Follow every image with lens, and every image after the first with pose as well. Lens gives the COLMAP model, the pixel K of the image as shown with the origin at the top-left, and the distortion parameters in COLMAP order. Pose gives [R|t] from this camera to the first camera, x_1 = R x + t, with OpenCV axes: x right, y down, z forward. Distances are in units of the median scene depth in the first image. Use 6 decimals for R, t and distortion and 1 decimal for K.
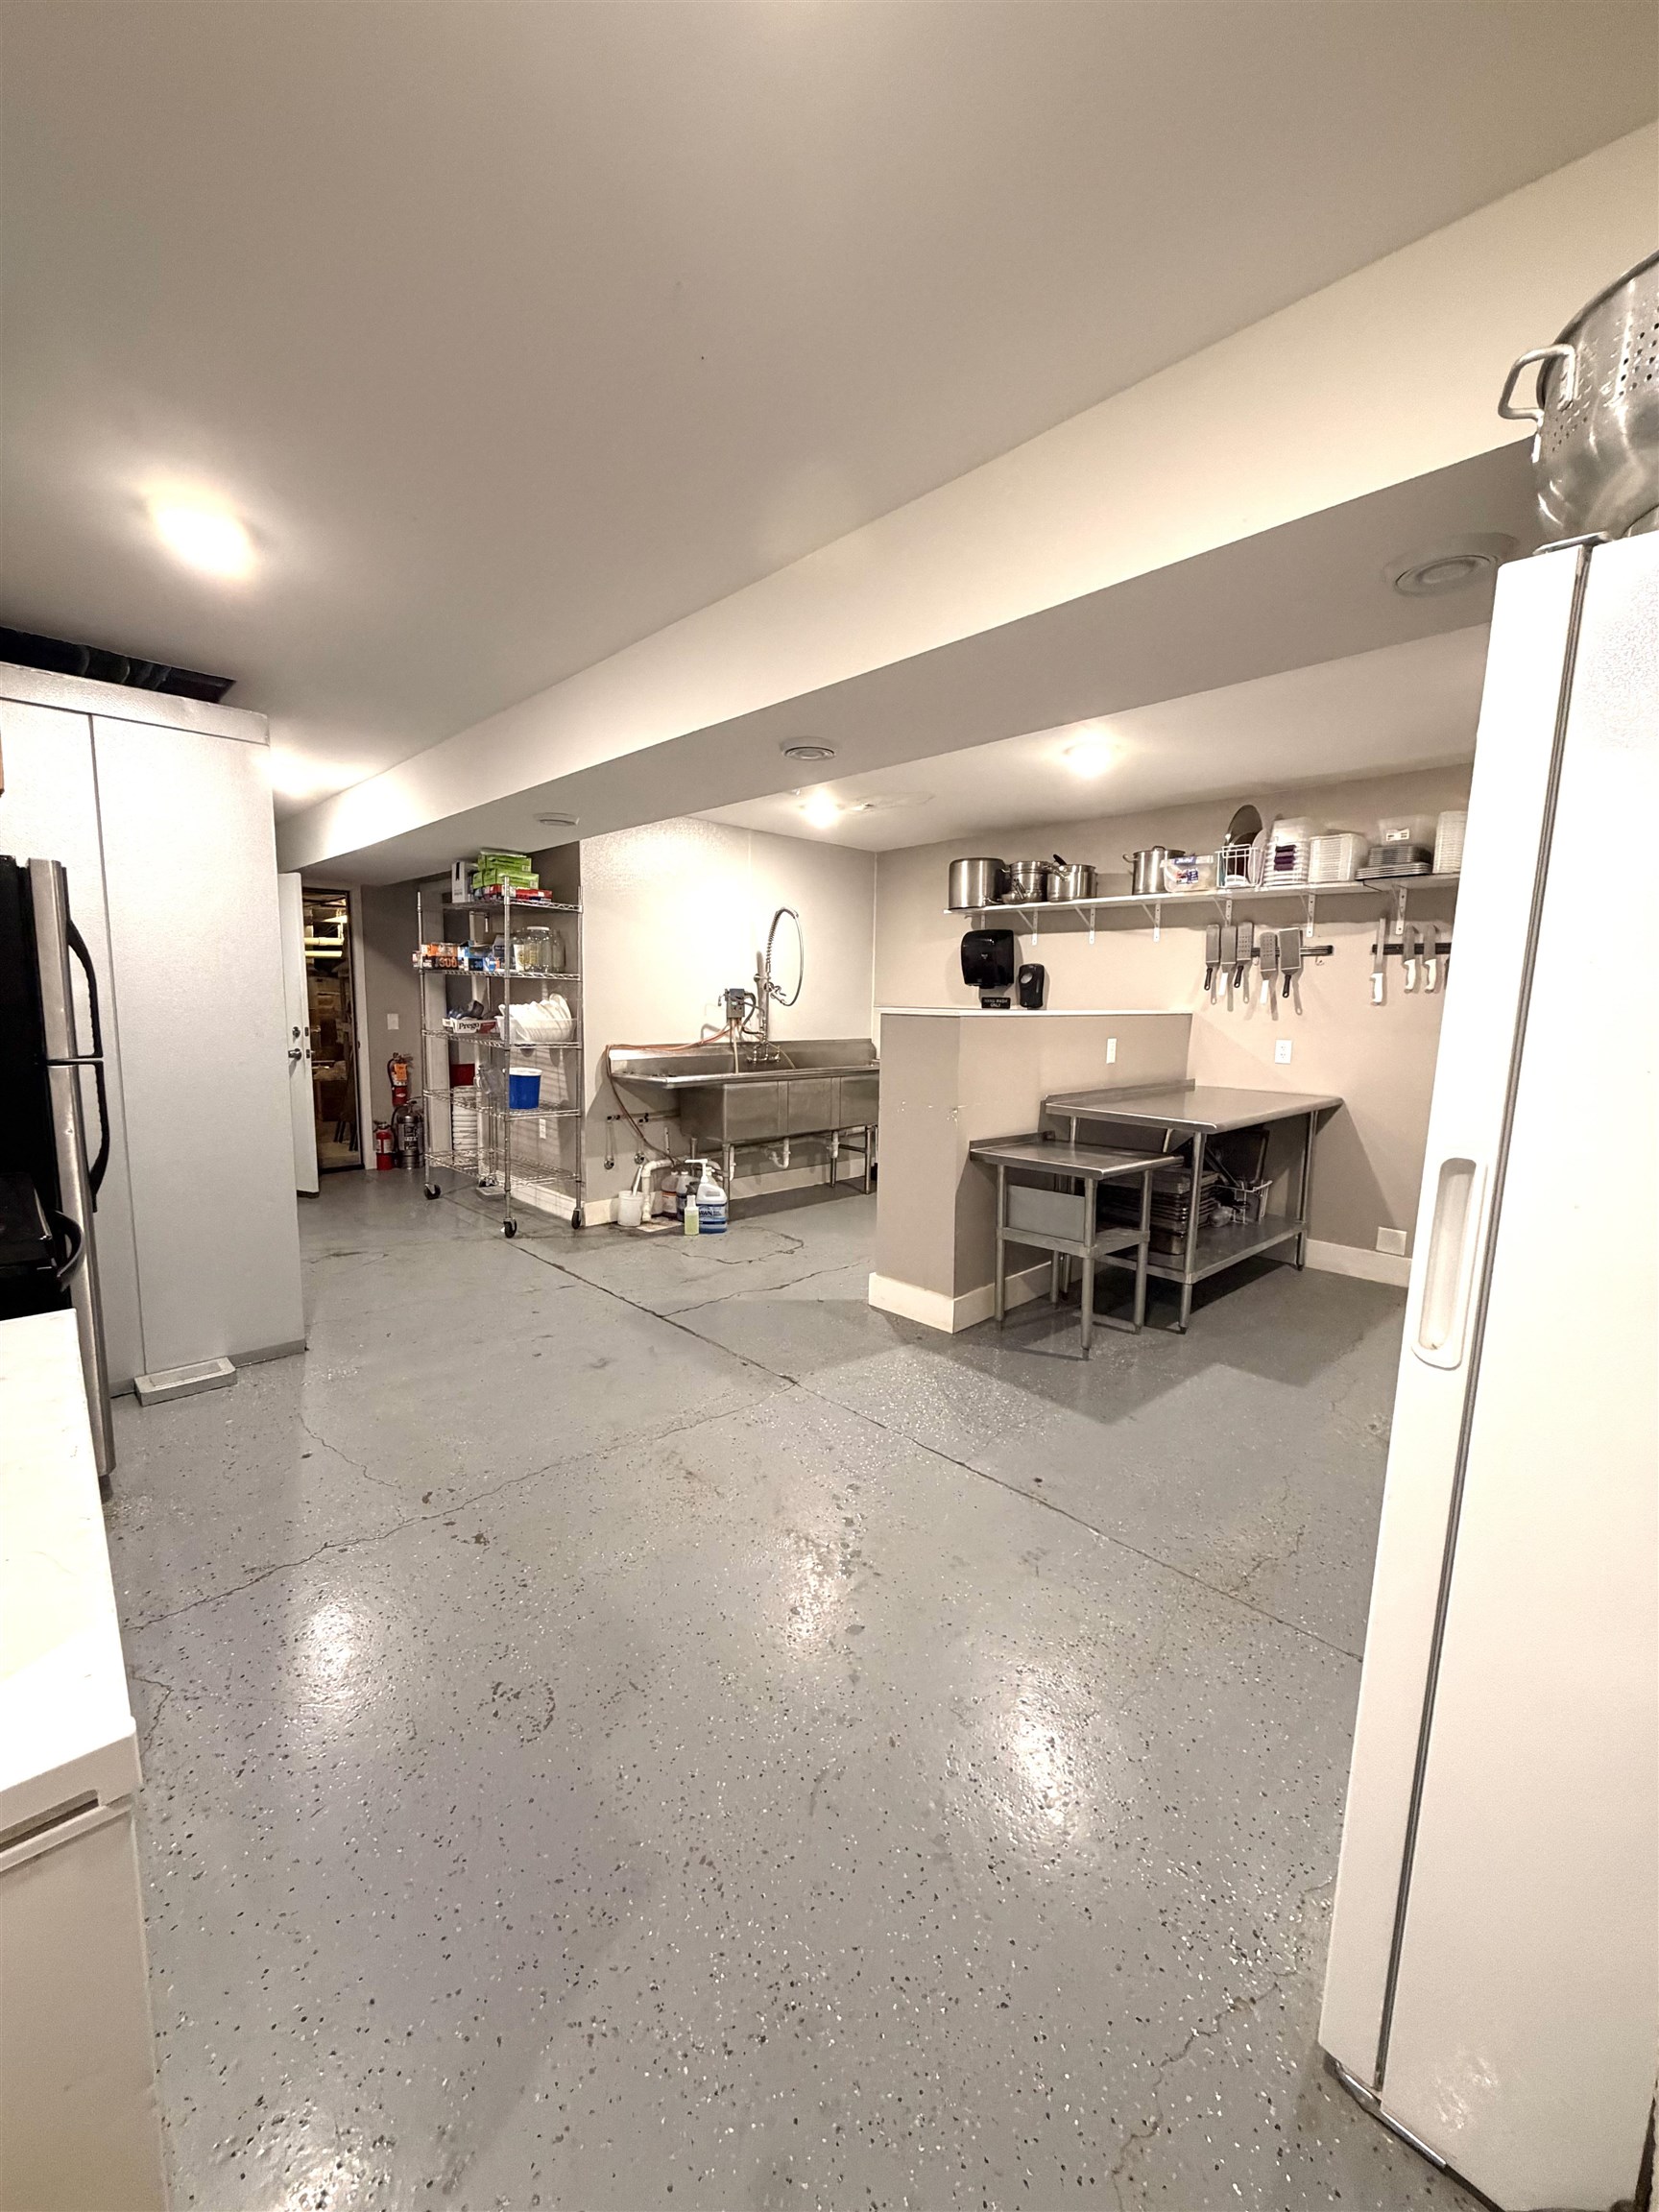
lens RADIAL K [[882.2, 0, 826.6], [0, 882.2, 1101.4], [0, 0, 1]] dist [-0.000813, 0.000468]
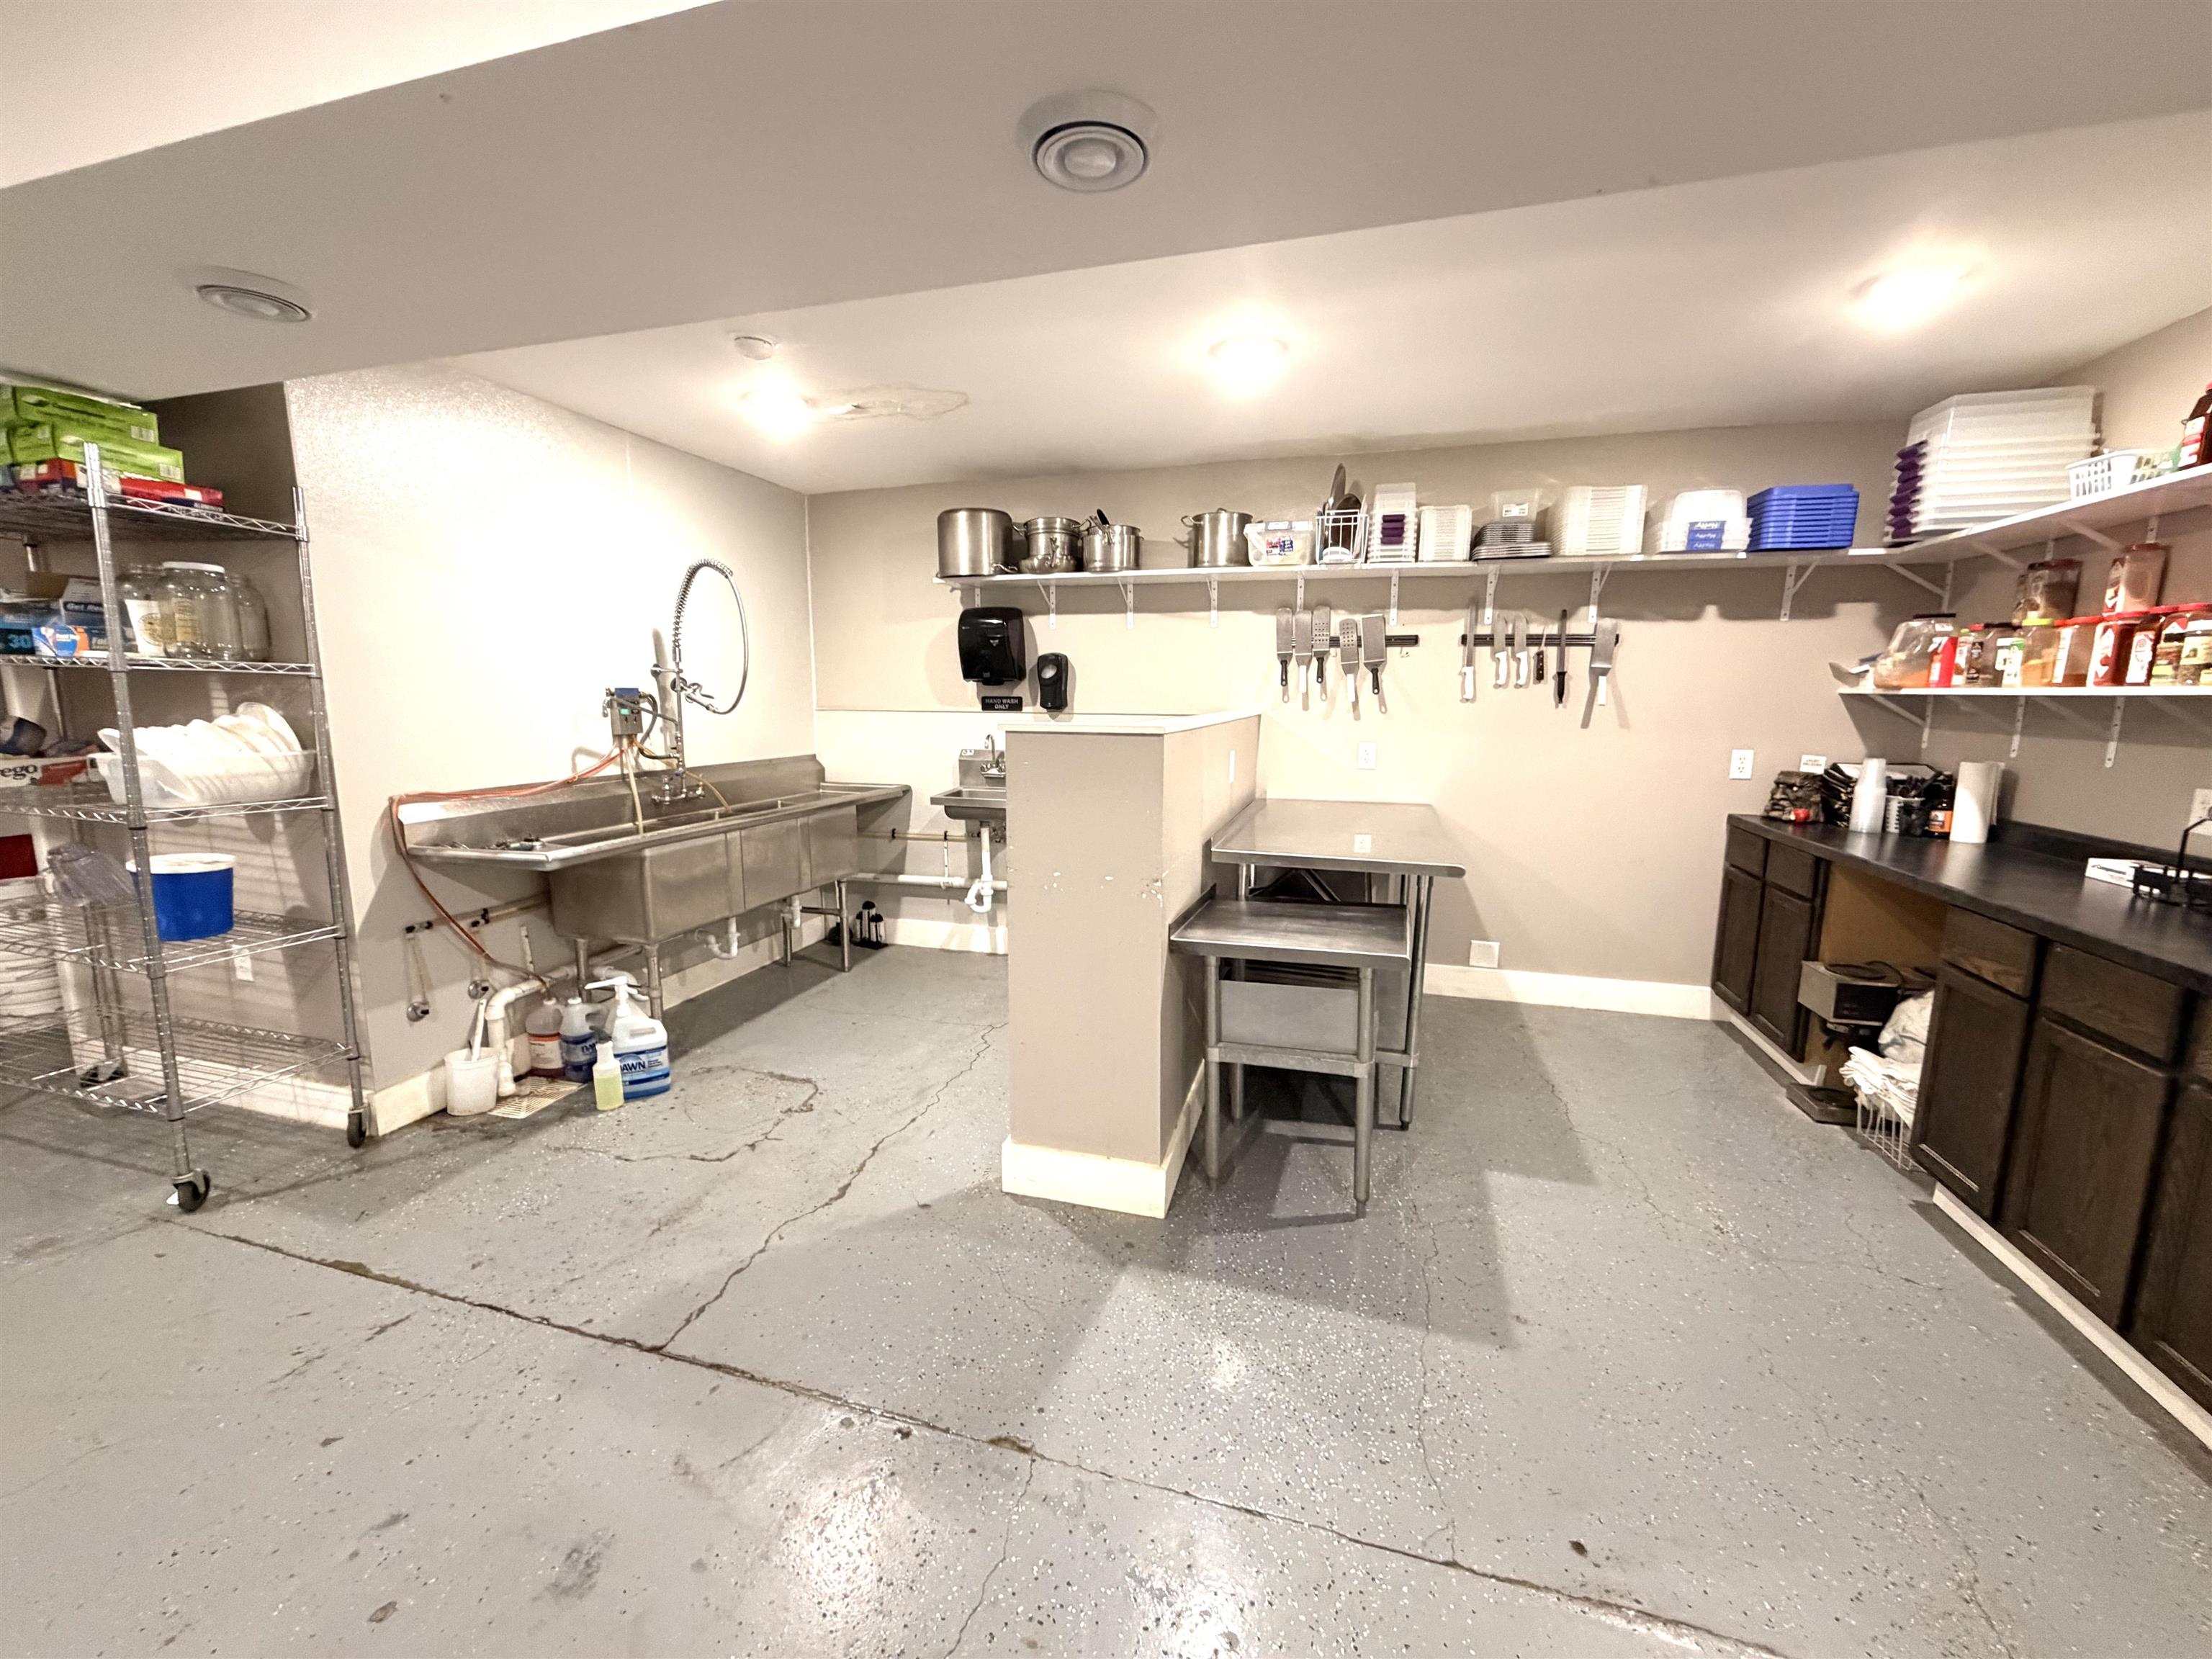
lens RADIAL K [[882.2, 0, 1100.6], [0, 882.2, 830.3], [0, 0, 1]] dist [-0.000813, 0.000468]
pose [[0.871973, -0.086450, 0.481861, -0.141903], [0.066223, 0.996067, 0.058866, -0.049508], [-0.485055, -0.019420, 0.874268, 0.341910]]
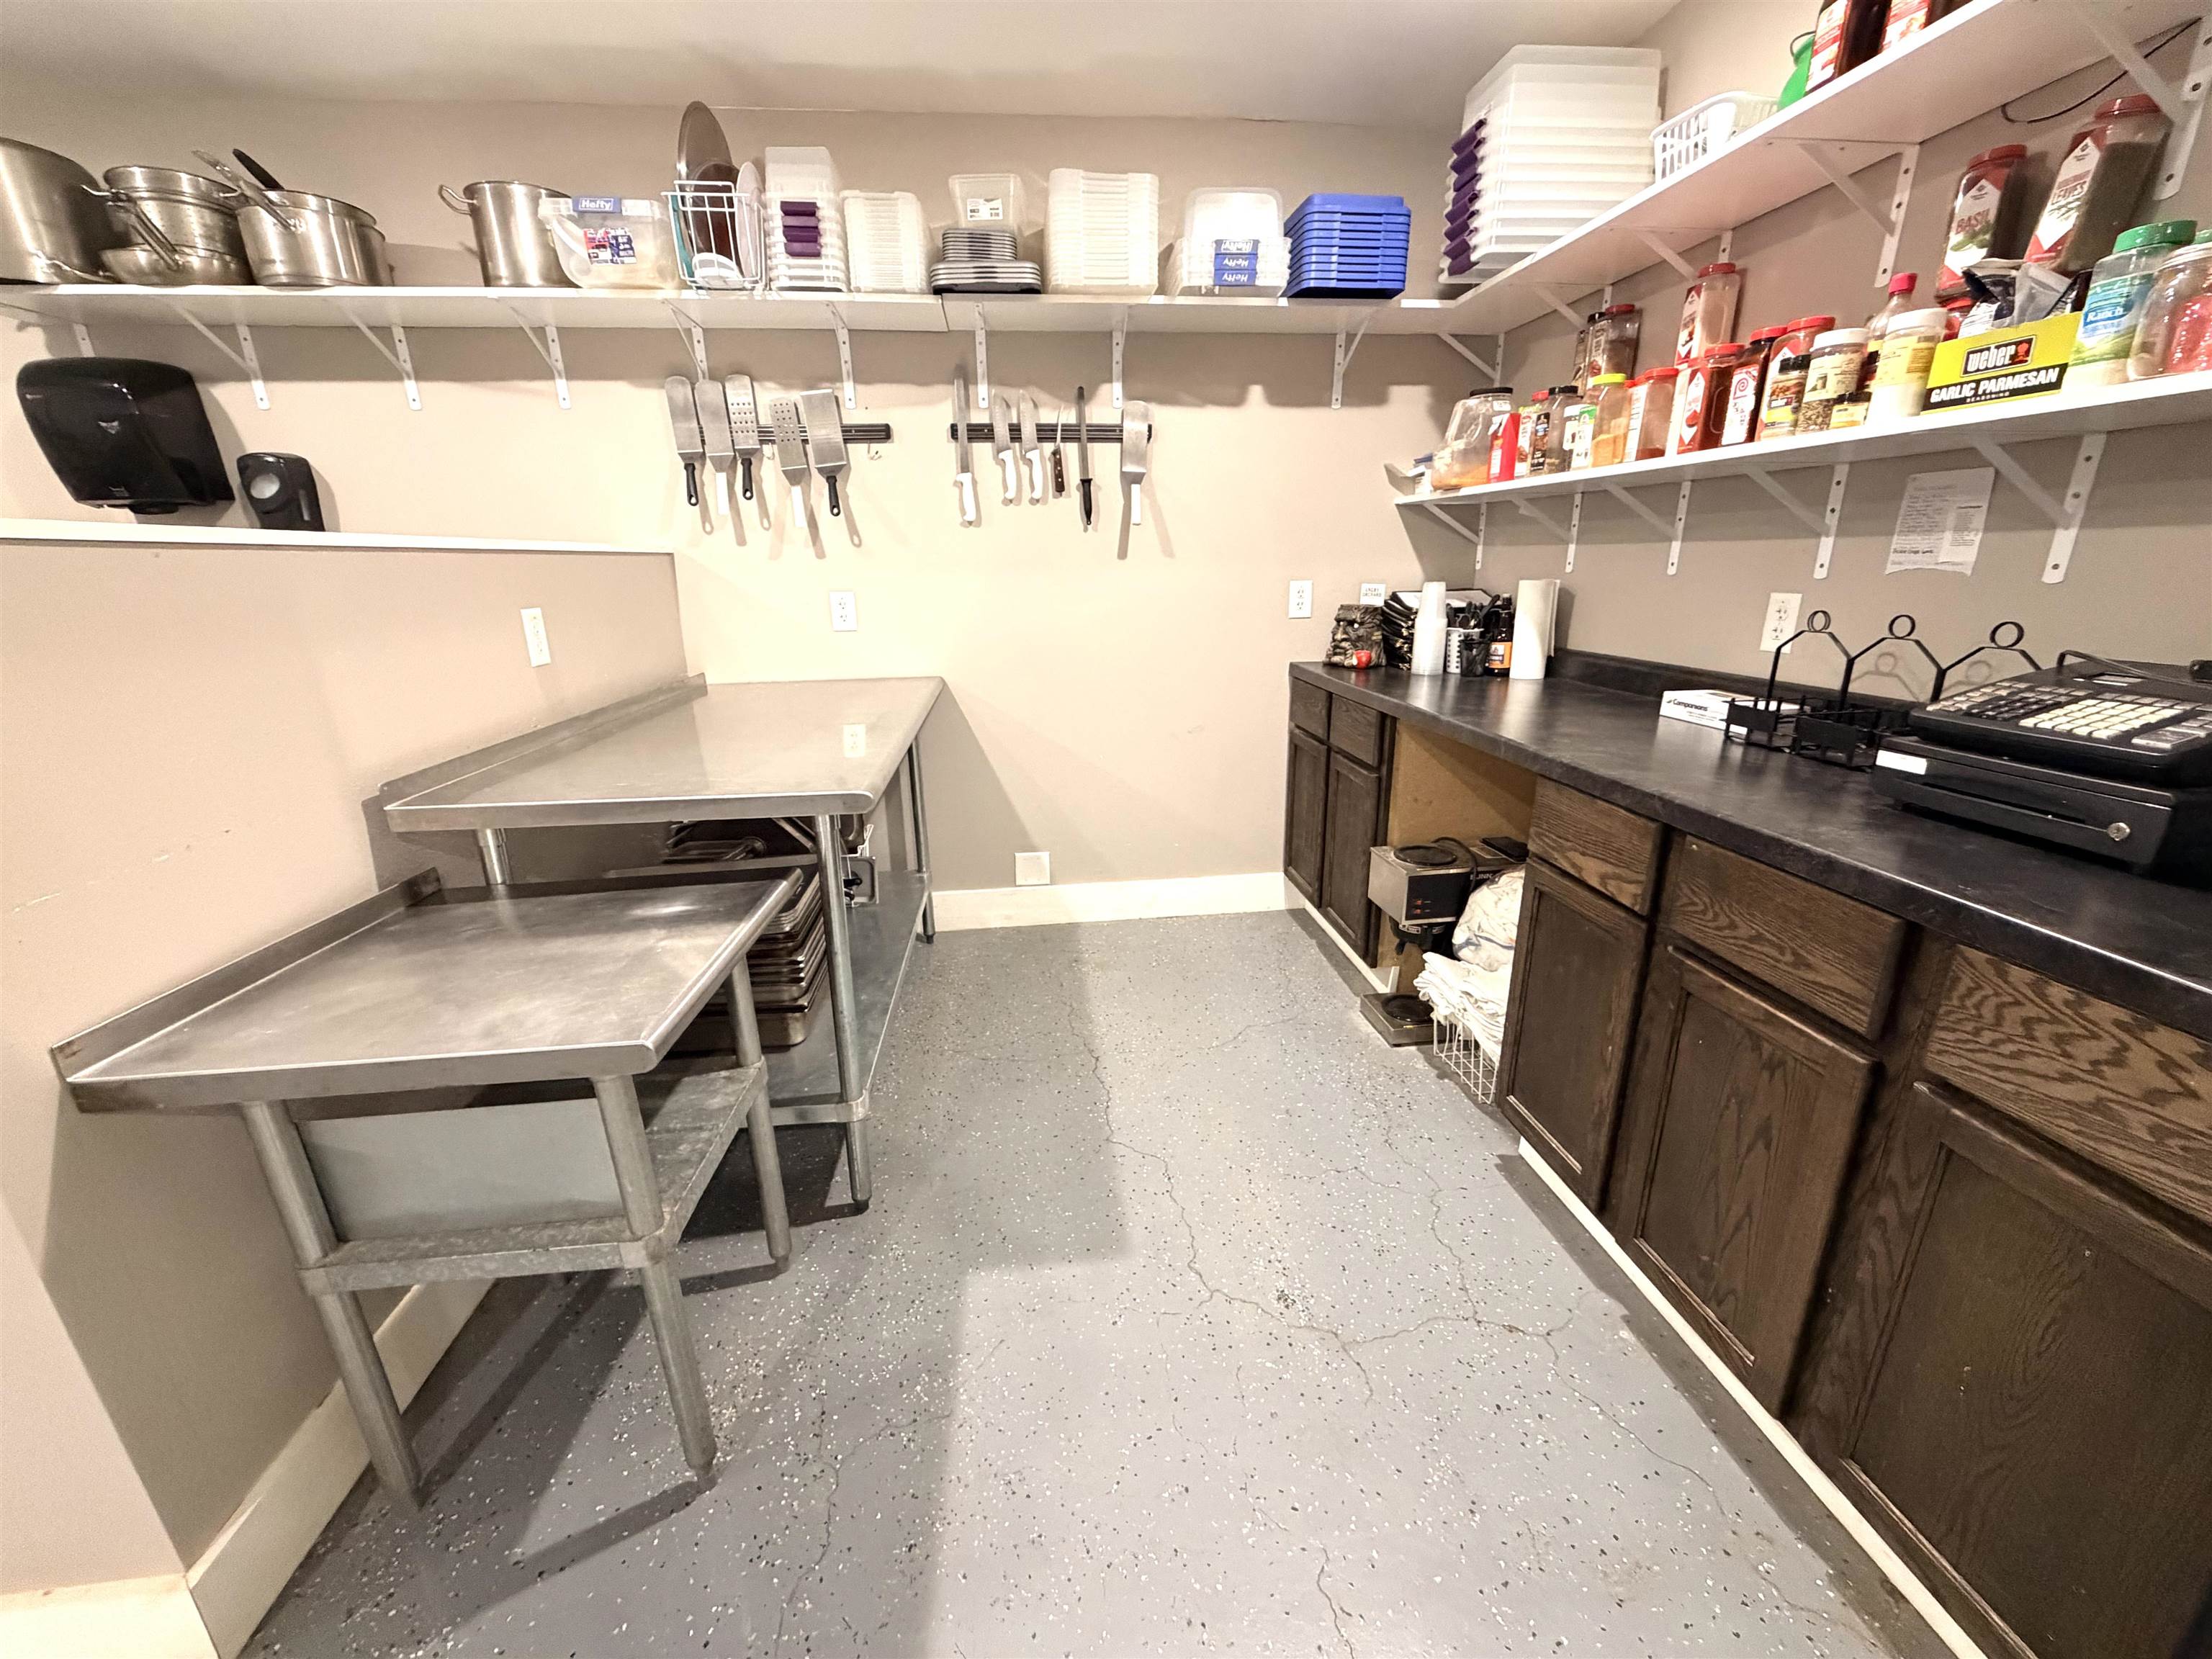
lens RADIAL K [[882.2, 0, 1101.6], [0, 882.2, 830.5], [0, 0, 1]] dist [-0.000813, 0.000468]
pose [[0.618533, -0.256488, 0.742719, 0.132388], [0.121996, 0.965110, 0.231690, -0.028308], [-0.776231, -0.052699, 0.628243, 0.454601]]
